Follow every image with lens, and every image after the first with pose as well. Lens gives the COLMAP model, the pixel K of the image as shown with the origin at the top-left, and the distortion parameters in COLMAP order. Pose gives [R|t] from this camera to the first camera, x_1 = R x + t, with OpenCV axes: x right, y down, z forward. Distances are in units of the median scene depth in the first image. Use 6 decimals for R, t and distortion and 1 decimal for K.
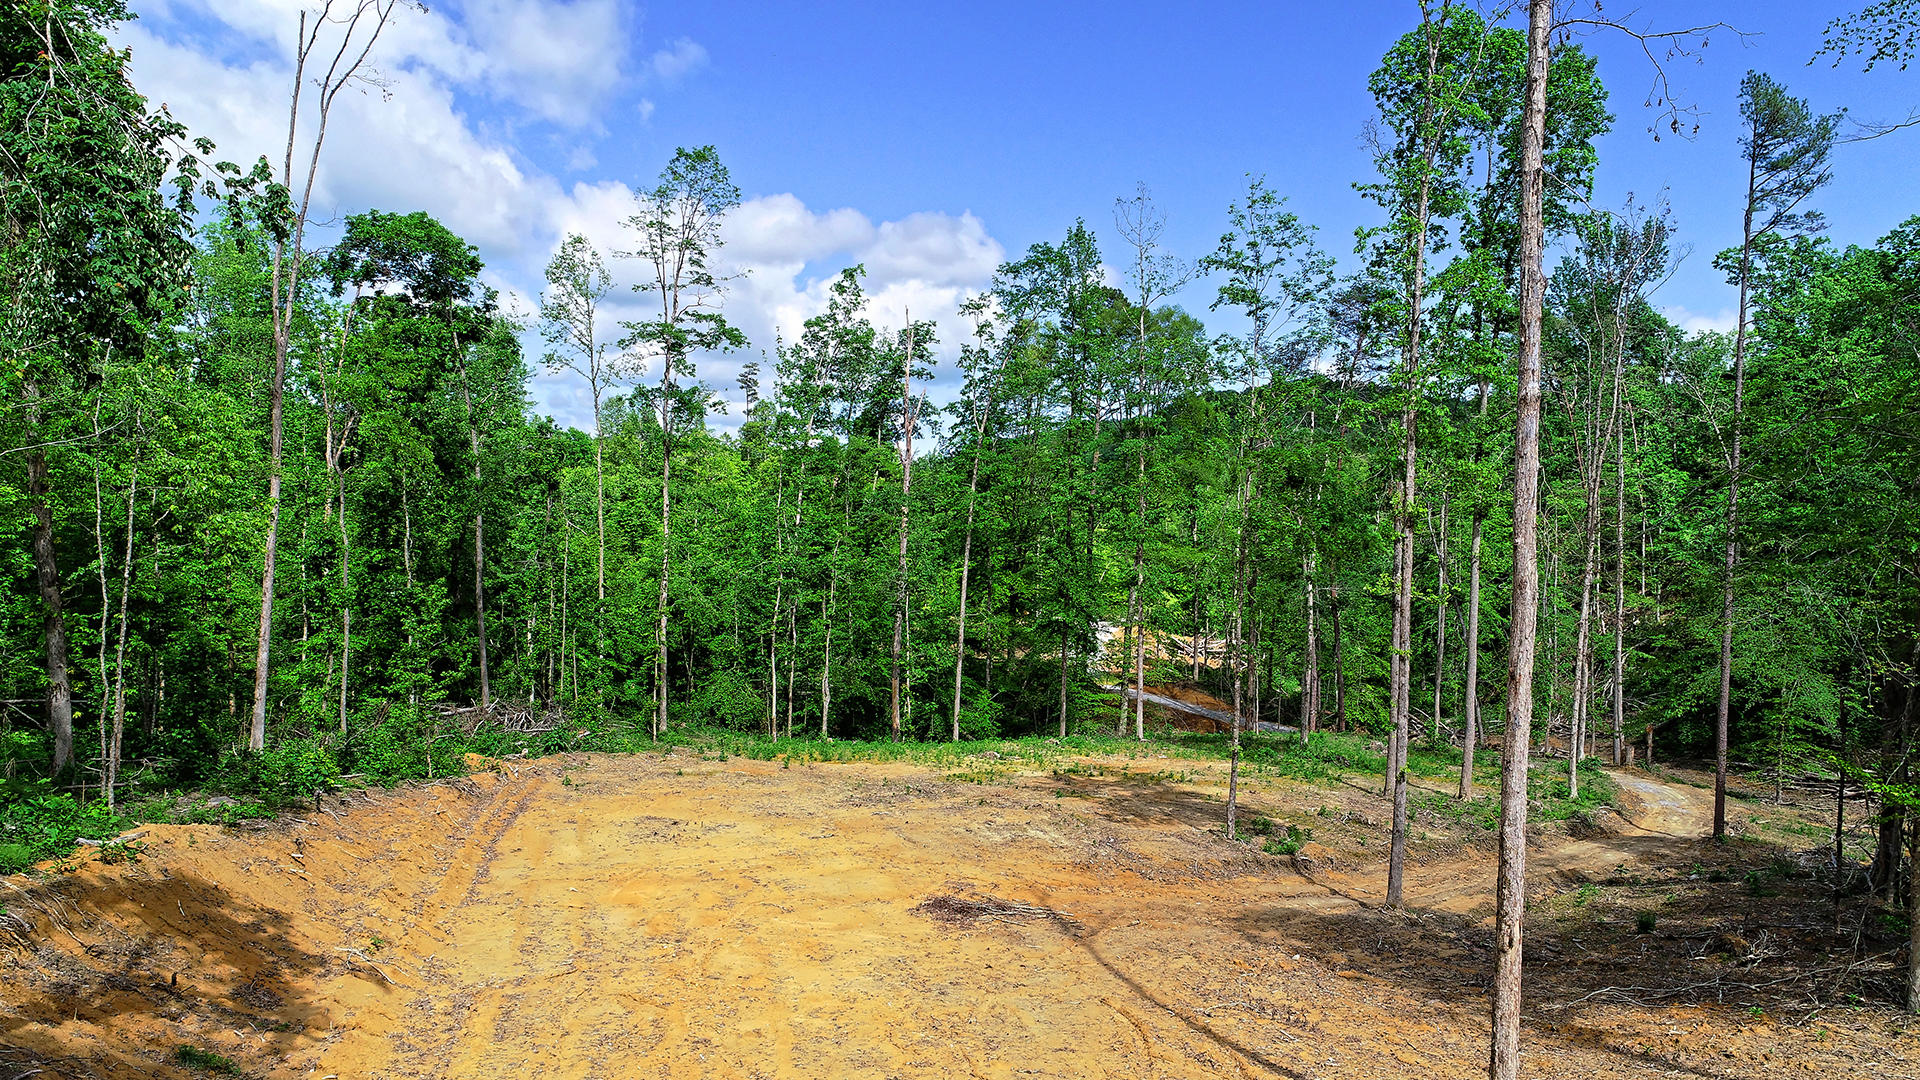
lens RADIAL K [[1296.6, 0, 972.8], [0, 1296.6, 542.8], [0, 0, 1]] dist [-0.004161, -0.003514]
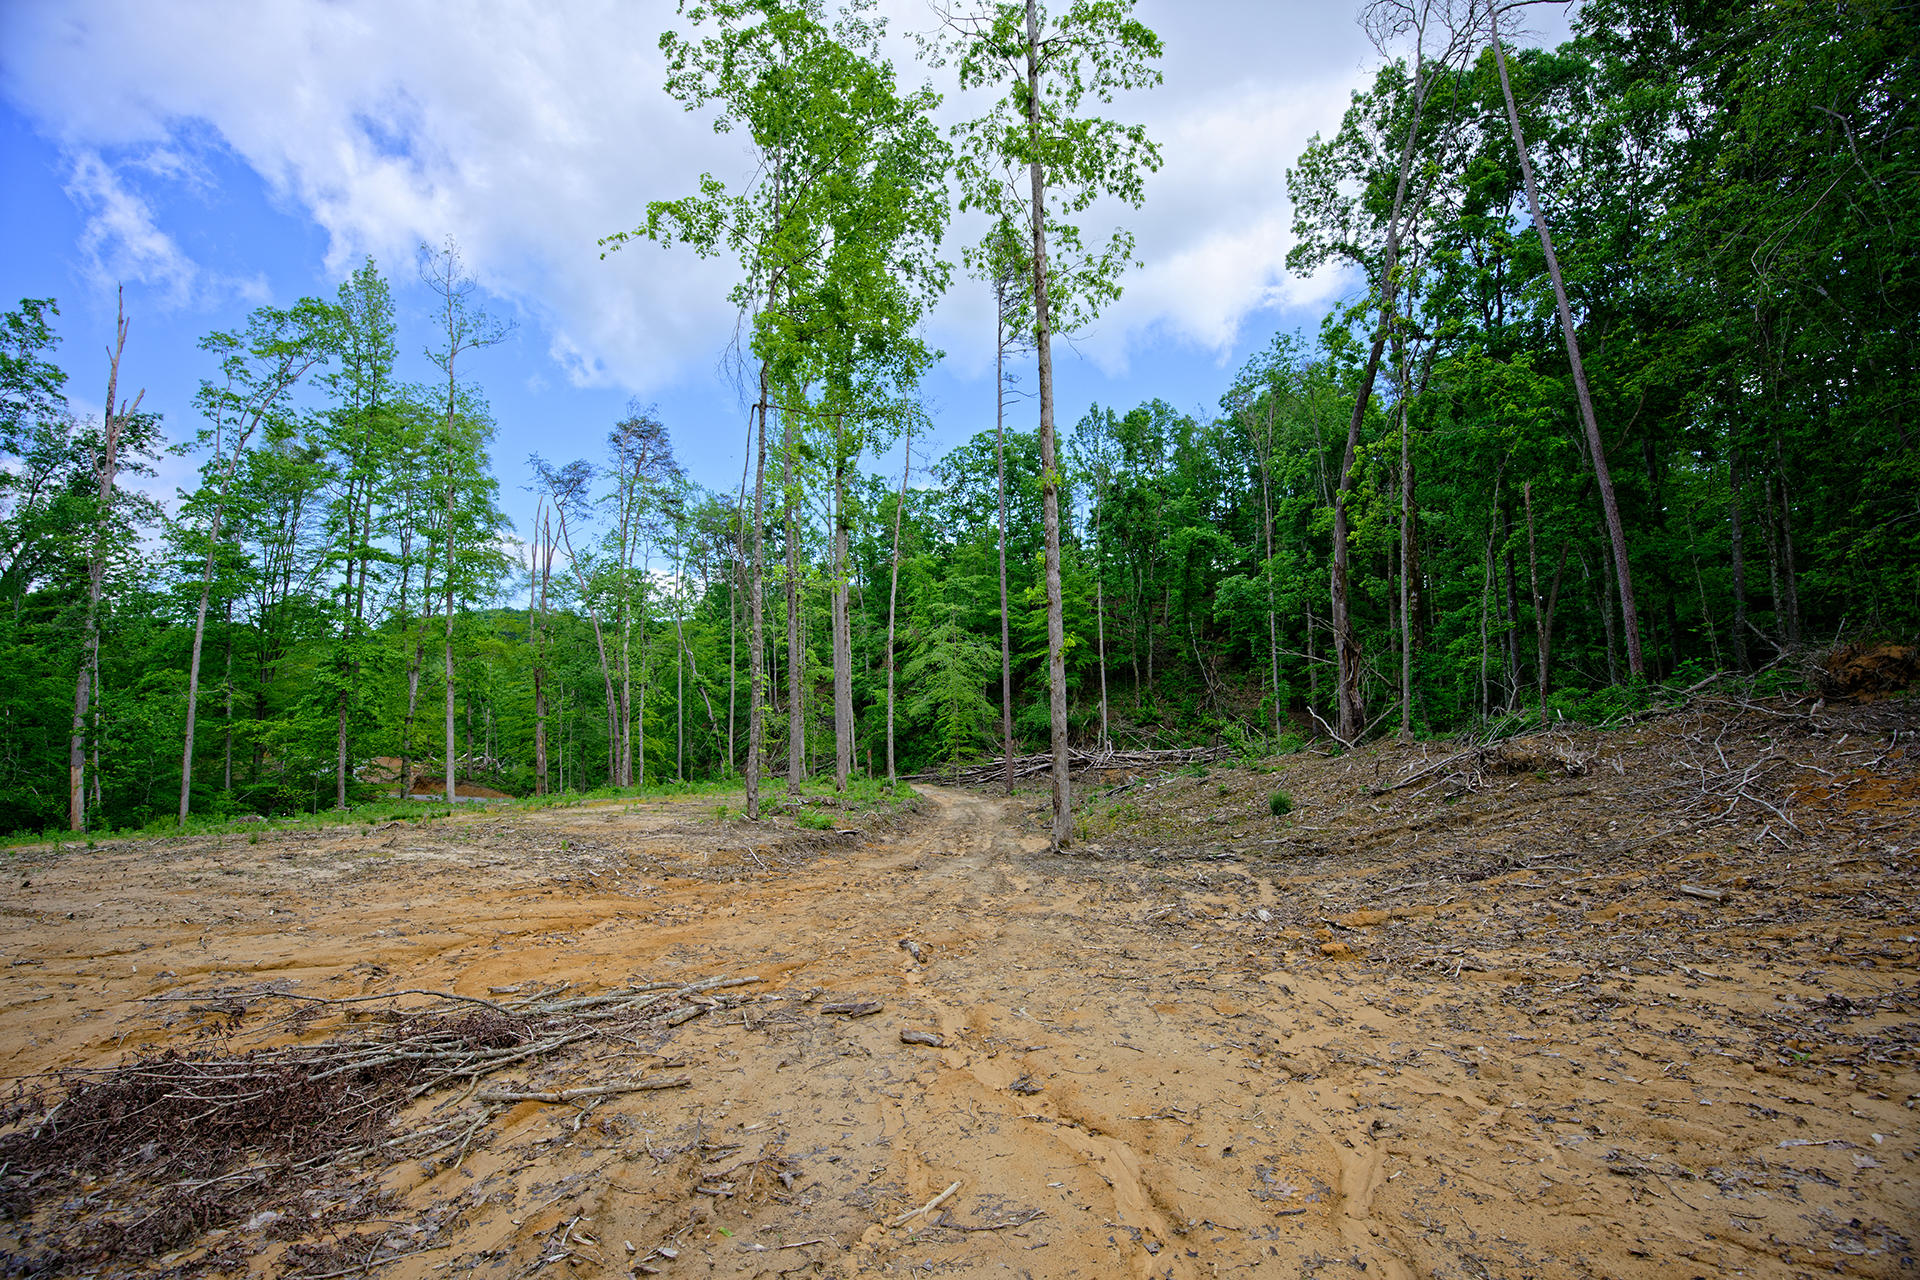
lens RADIAL K [[776.9, 0, 964.1], [0, 776.9, 637.9], [0, 0, 1]] dist [-0.048110, 0.001666]
pose [[0.696198, 0.016169, 0.717668, -0.002663], [0.057045, 0.995338, -0.077764, 0.117352], [-0.715580, 0.095079, 0.692030, 0.420293]]
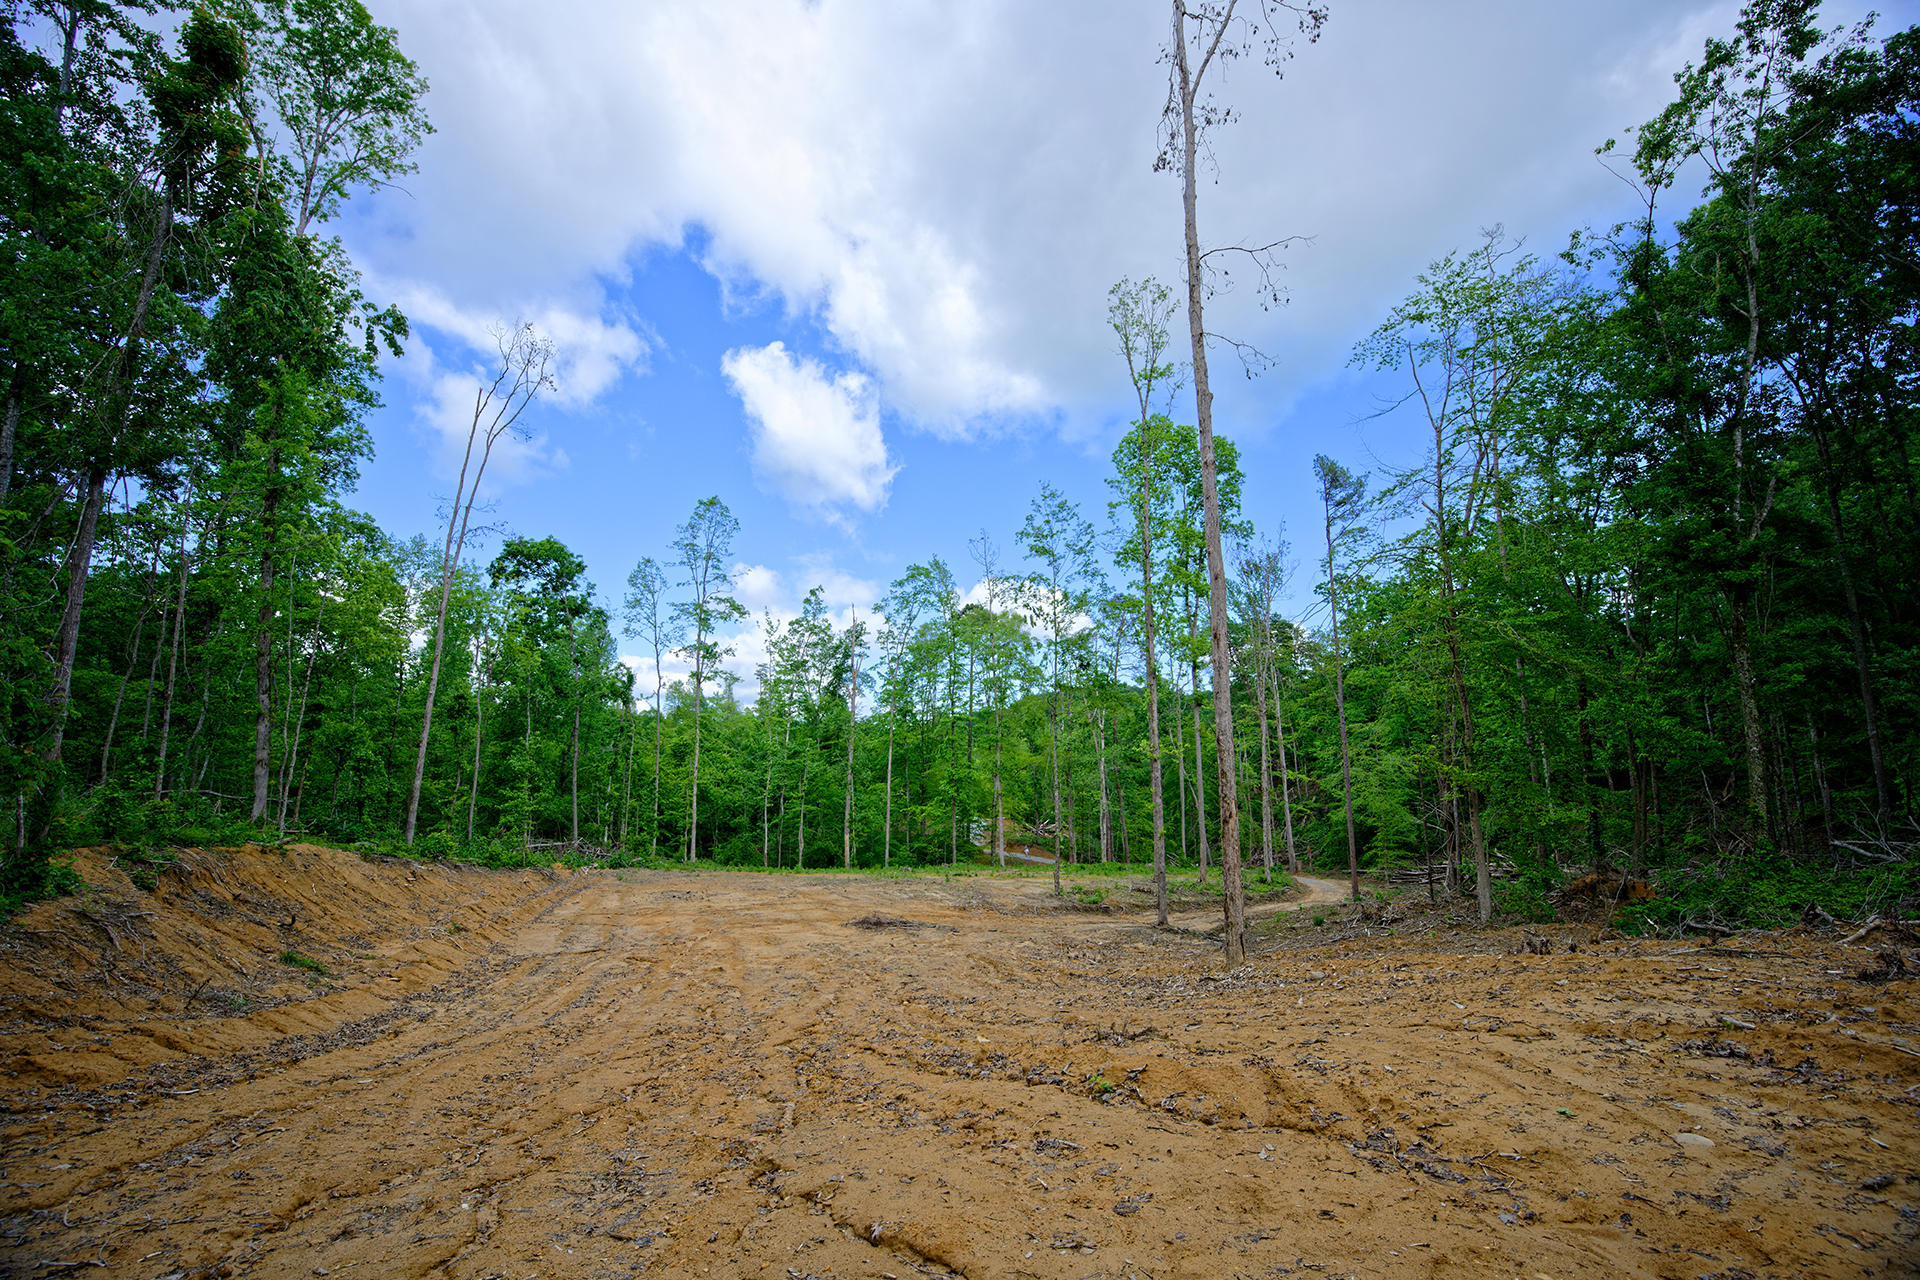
lens RADIAL K [[776.9, 0, 957.4], [0, 776.9, 638.2], [0, 0, 1]] dist [-0.048110, 0.001666]
pose [[0.996973, -0.020155, 0.075093, 0.012303], [0.034115, 0.981277, -0.189555, 0.068887], [-0.069866, 0.191543, 0.978994, 0.035022]]
